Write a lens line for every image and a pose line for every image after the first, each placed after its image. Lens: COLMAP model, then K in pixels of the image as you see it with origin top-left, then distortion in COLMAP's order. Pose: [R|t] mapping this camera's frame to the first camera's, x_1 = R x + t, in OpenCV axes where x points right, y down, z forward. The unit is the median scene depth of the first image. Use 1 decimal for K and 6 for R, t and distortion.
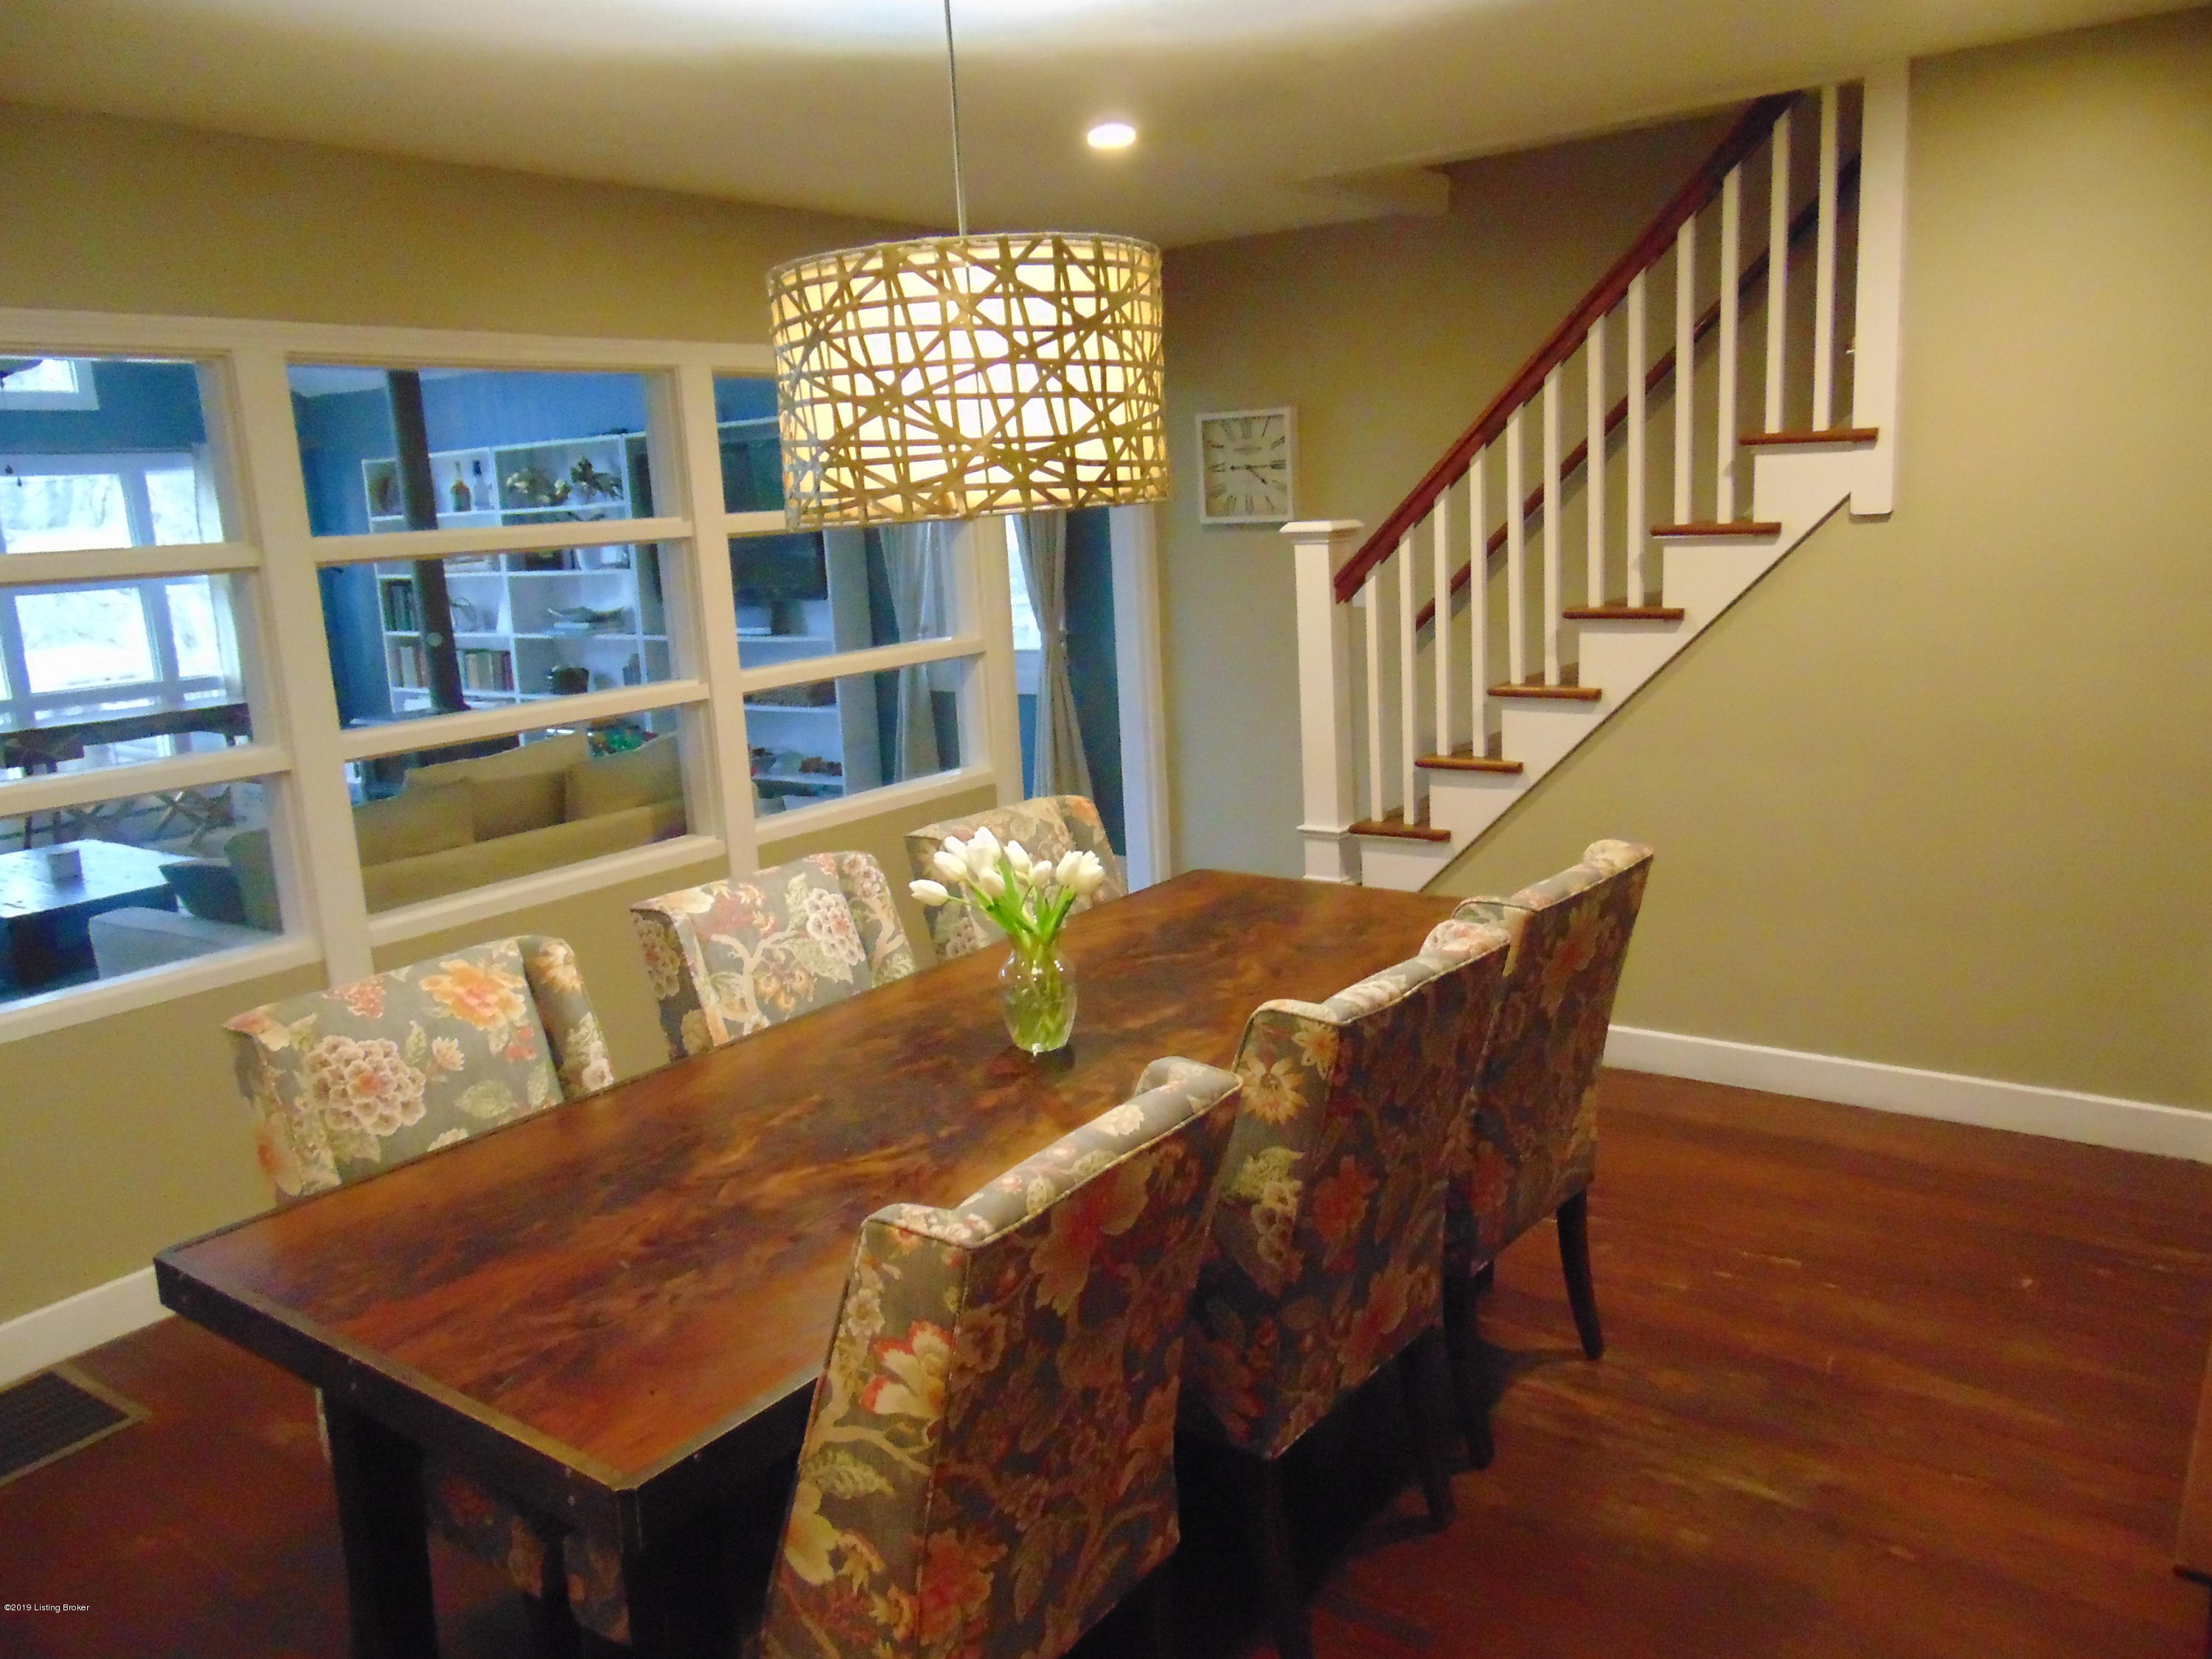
lens RADIAL K [[1660.9, 0, 1103.1], [0, 1660.9, 821.5], [0, 0, 1]] dist [-0.035873, 0.072354]
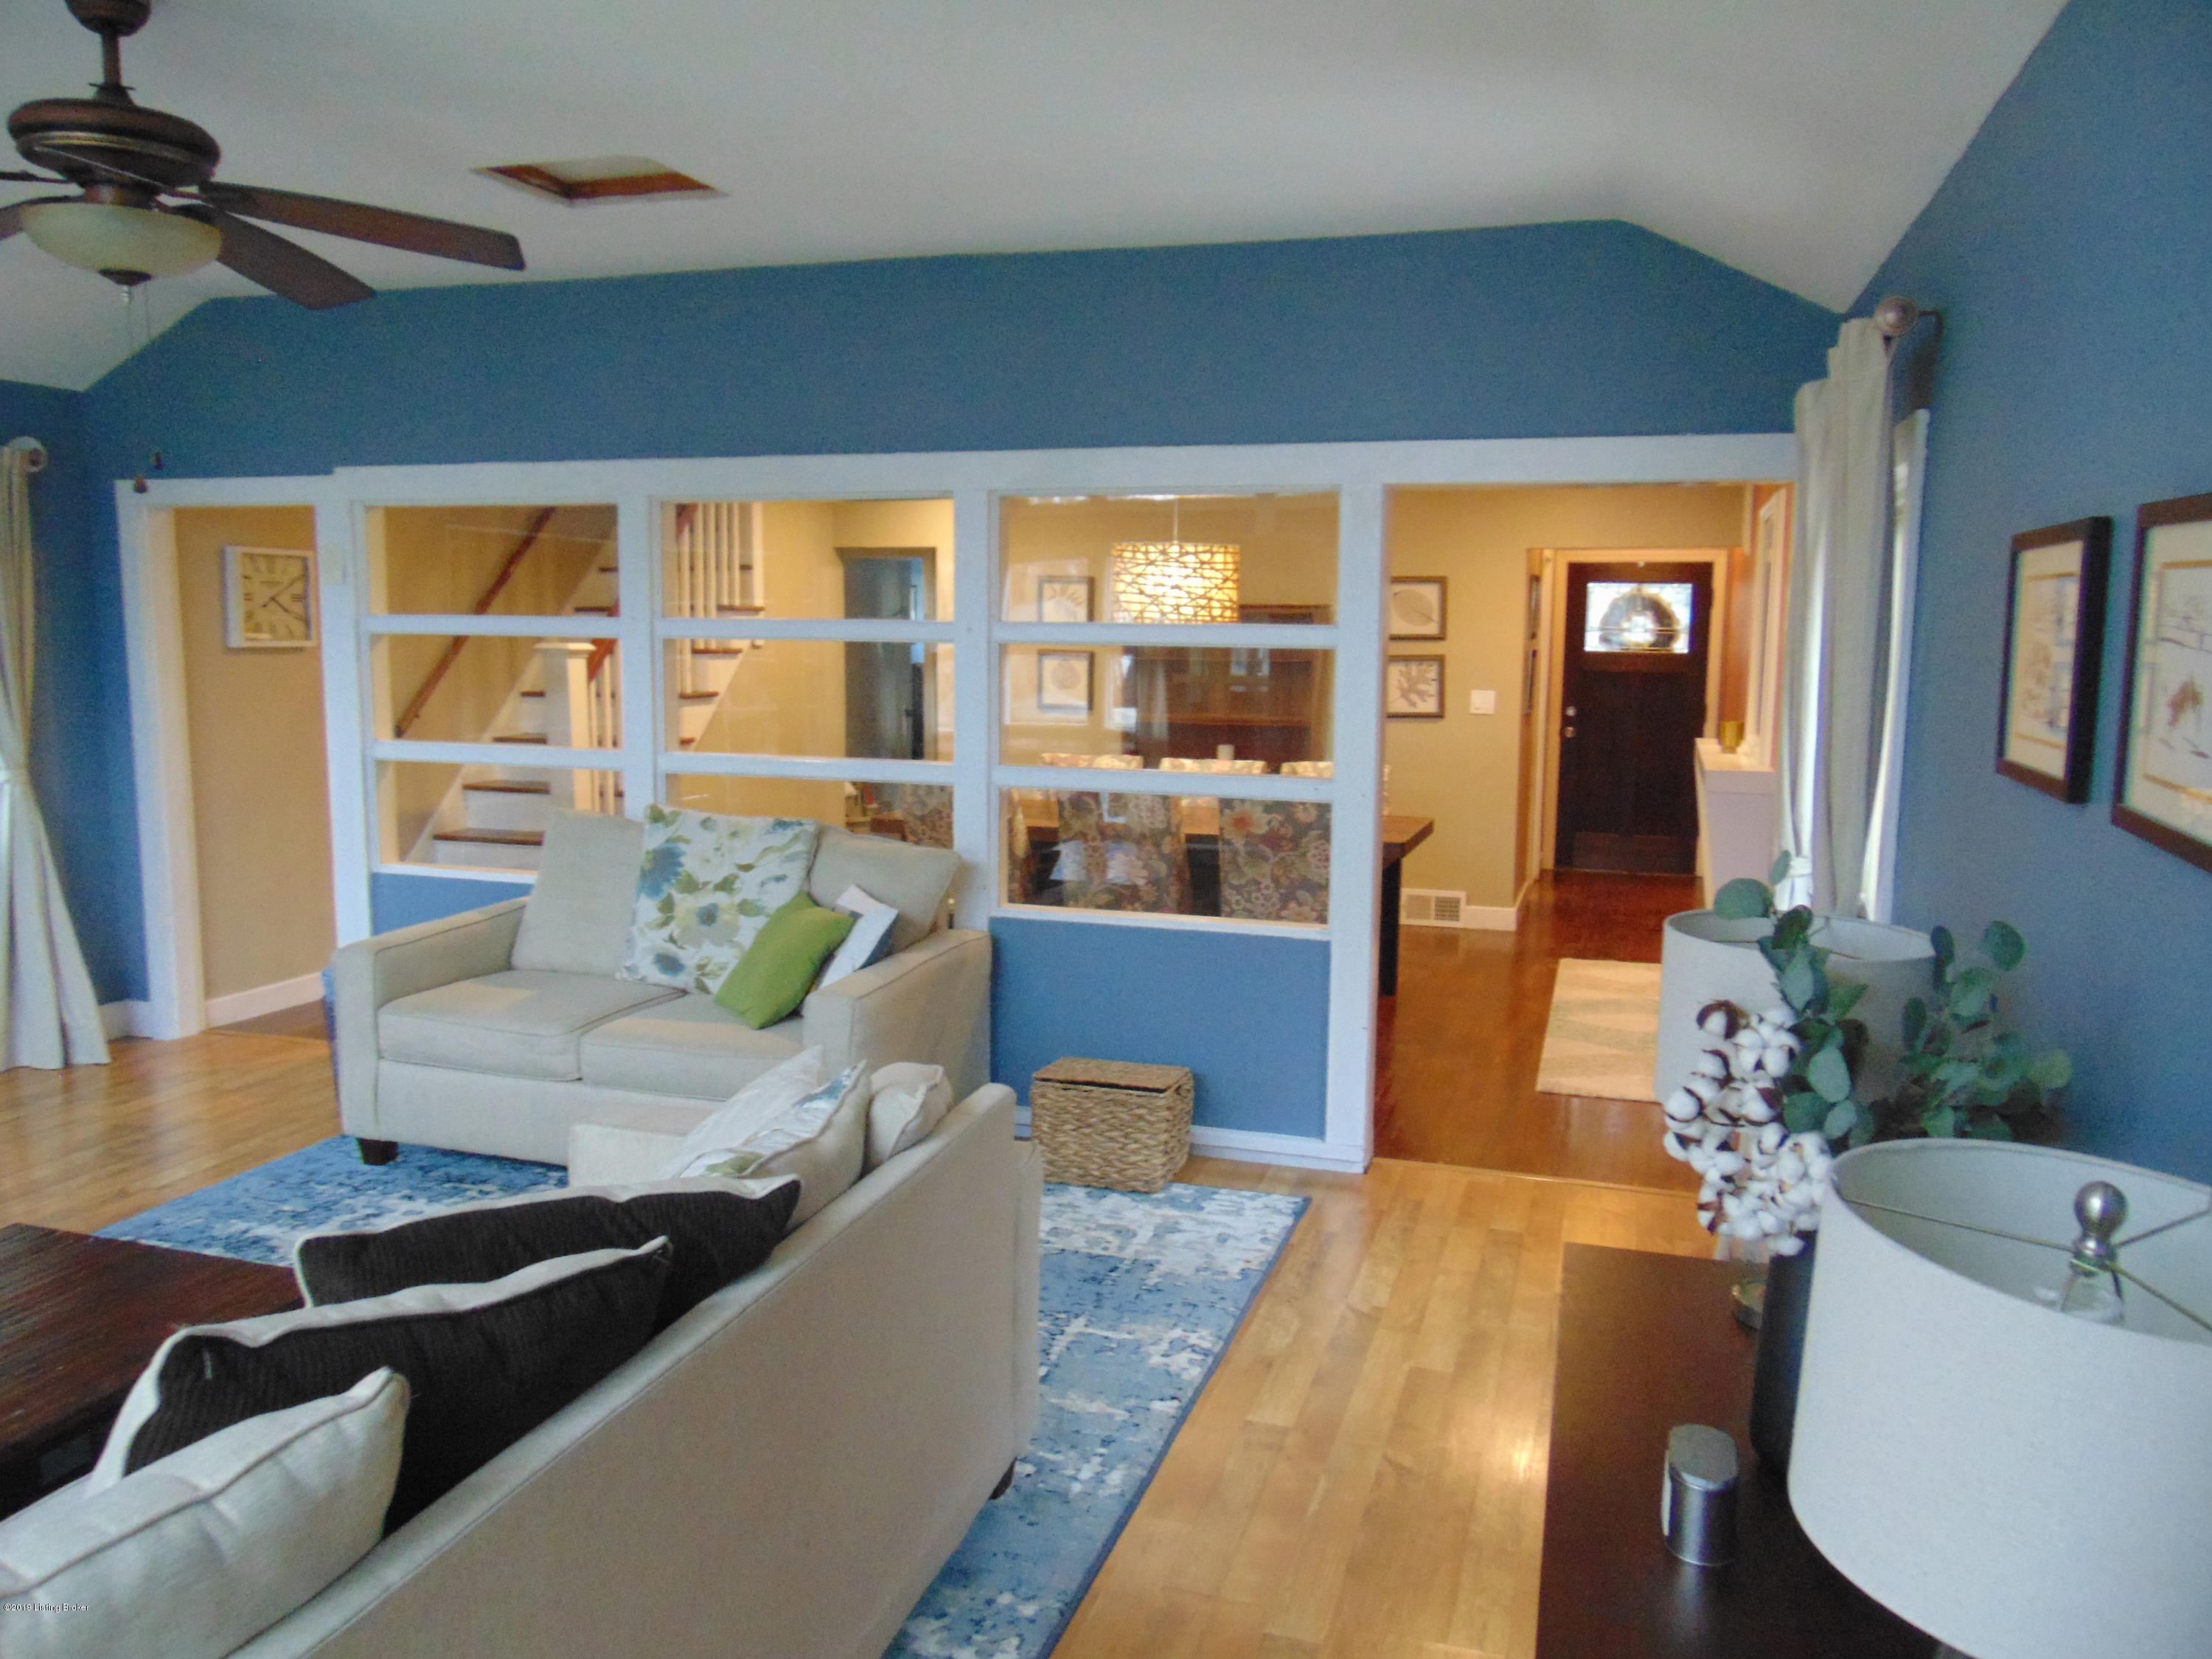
lens RADIAL K [[1660.9, 0, 1103.1], [0, 1660.9, 821.5], [0, 0, 1]] dist [-0.035873, 0.072354]
pose [[-0.319578, -0.065870, 0.945268, -3.151841], [0.192161, 0.972347, 0.132723, -0.290423], [-0.927871, 0.224059, -0.298083, 2.291169]]
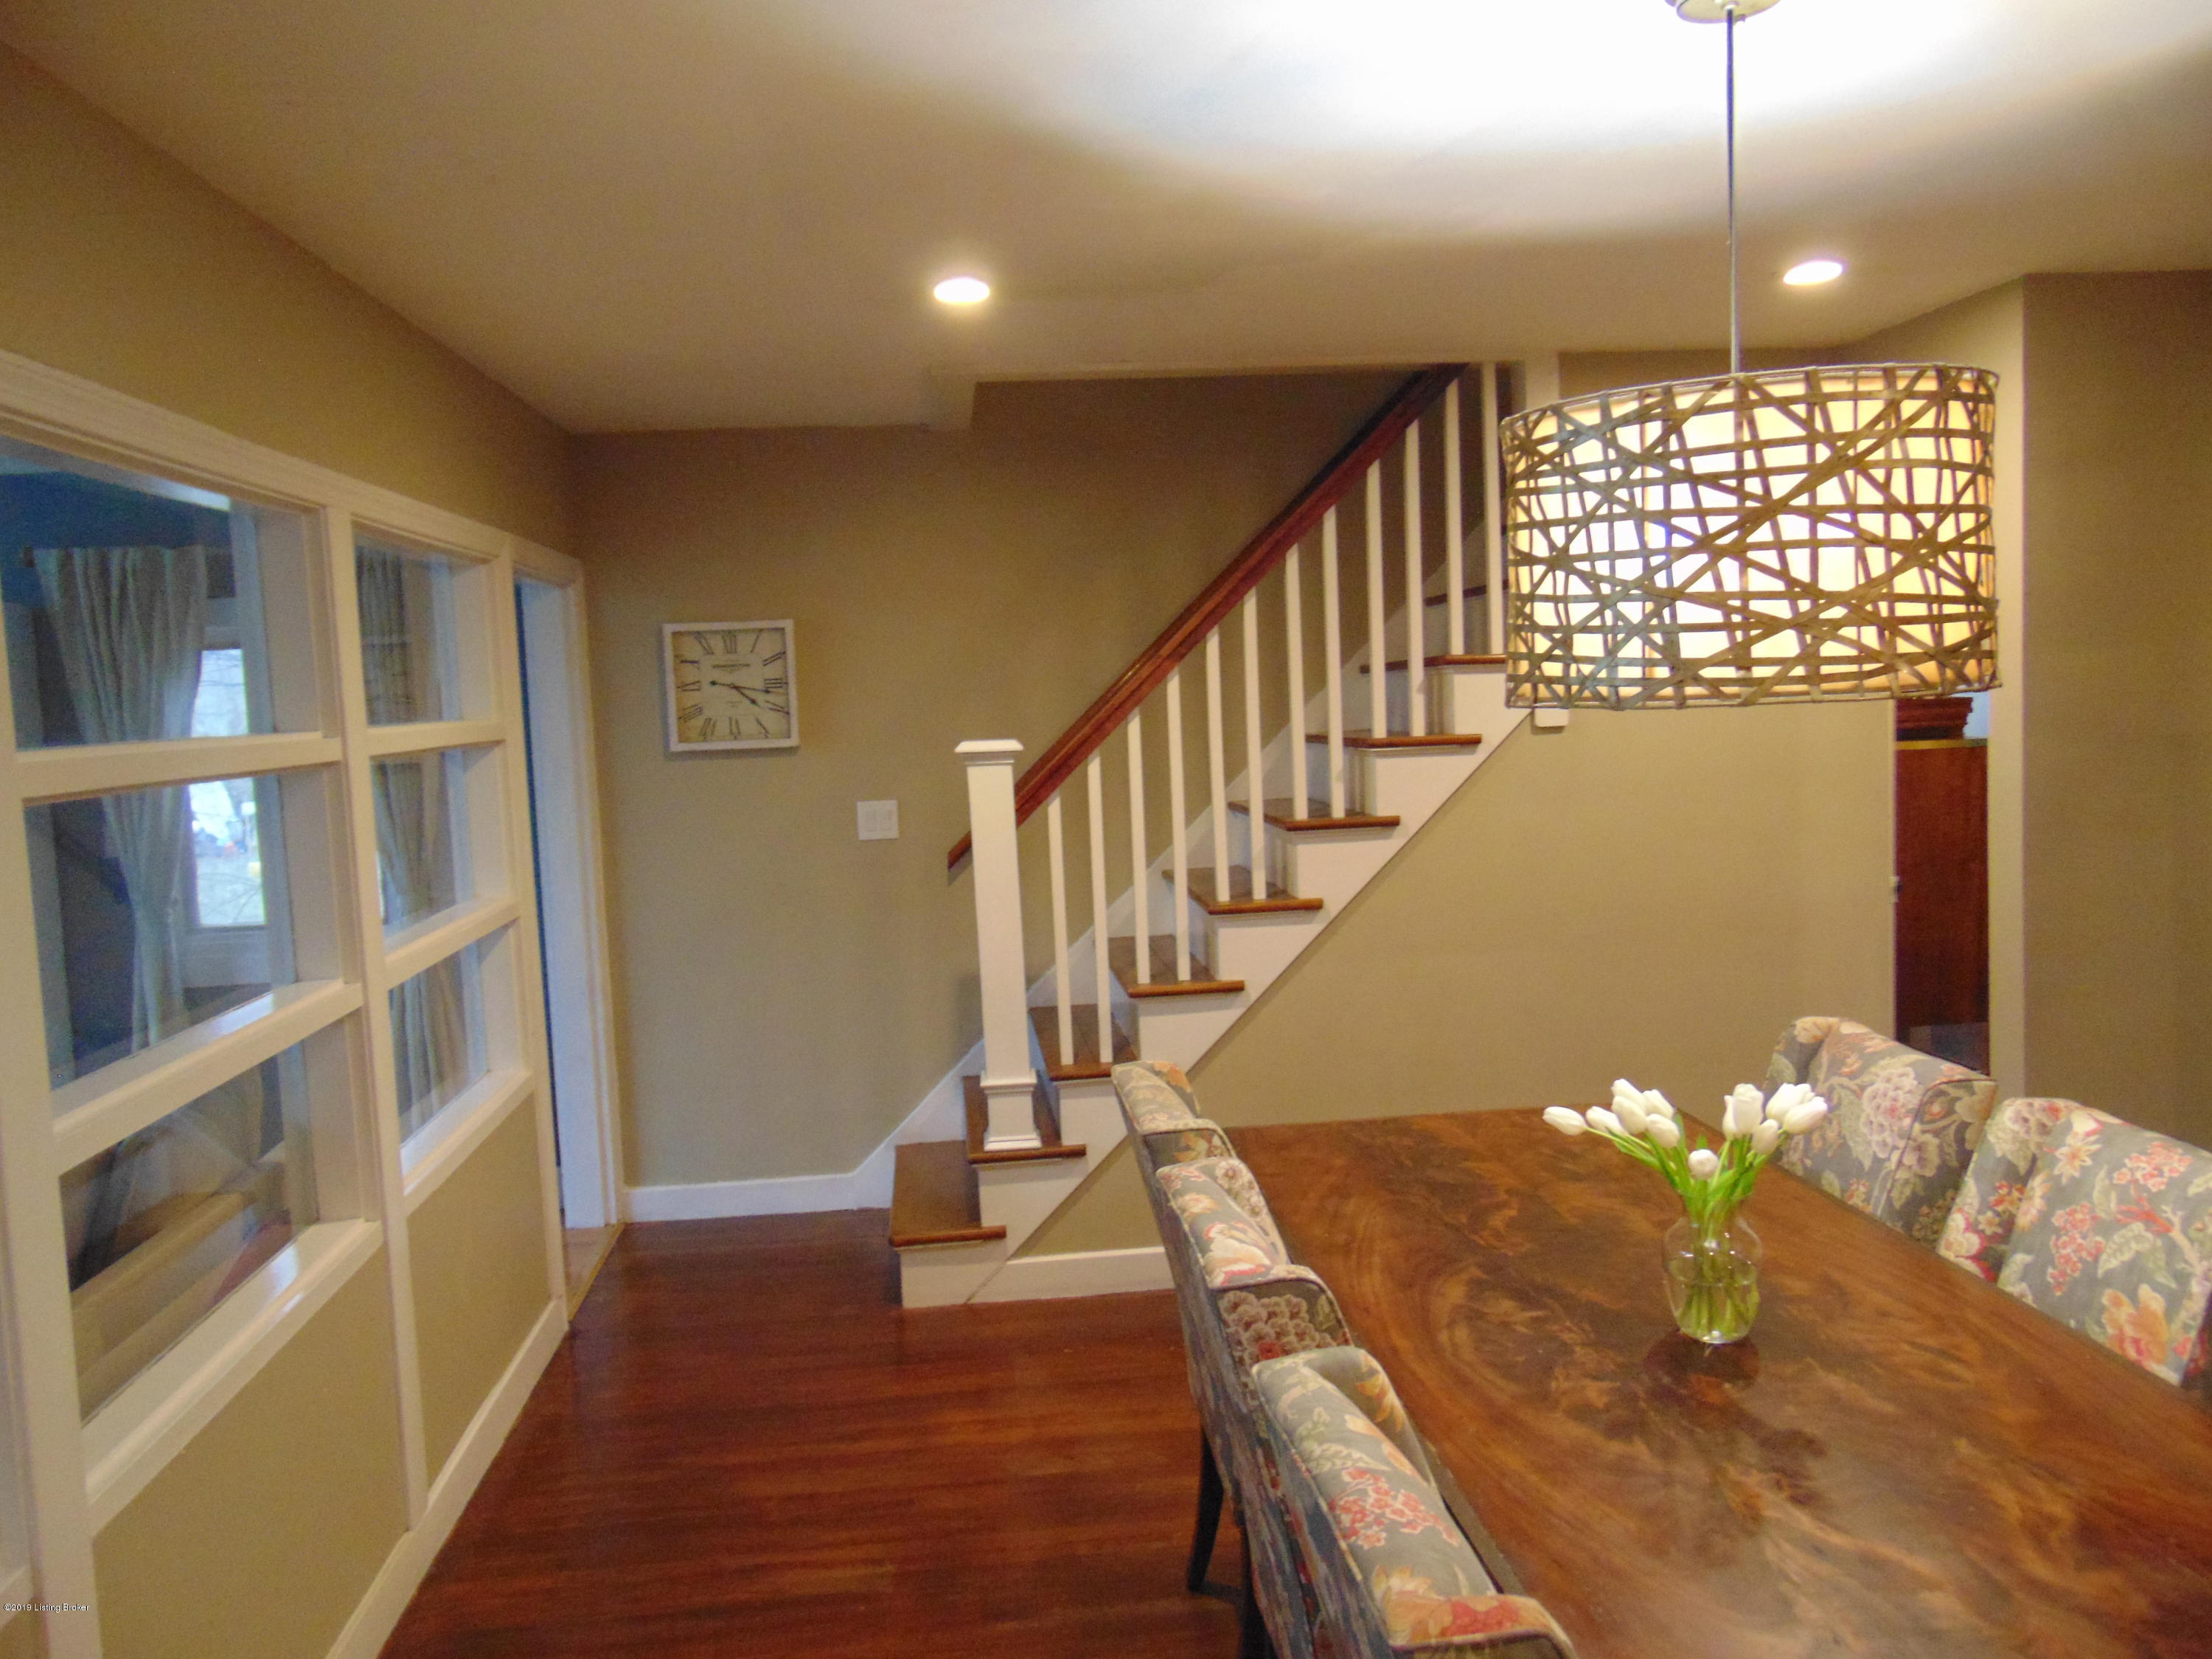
lens RADIAL K [[1660.9, 0, 1103.1], [0, 1660.9, 821.5], [0, 0, 1]] dist [-0.035873, 0.072354]
pose [[0.733598, -0.034671, 0.678699, -0.978072], [0.135270, 0.986163, -0.095834, -0.094279], [-0.665985, 0.162112, 0.728137, 0.683094]]
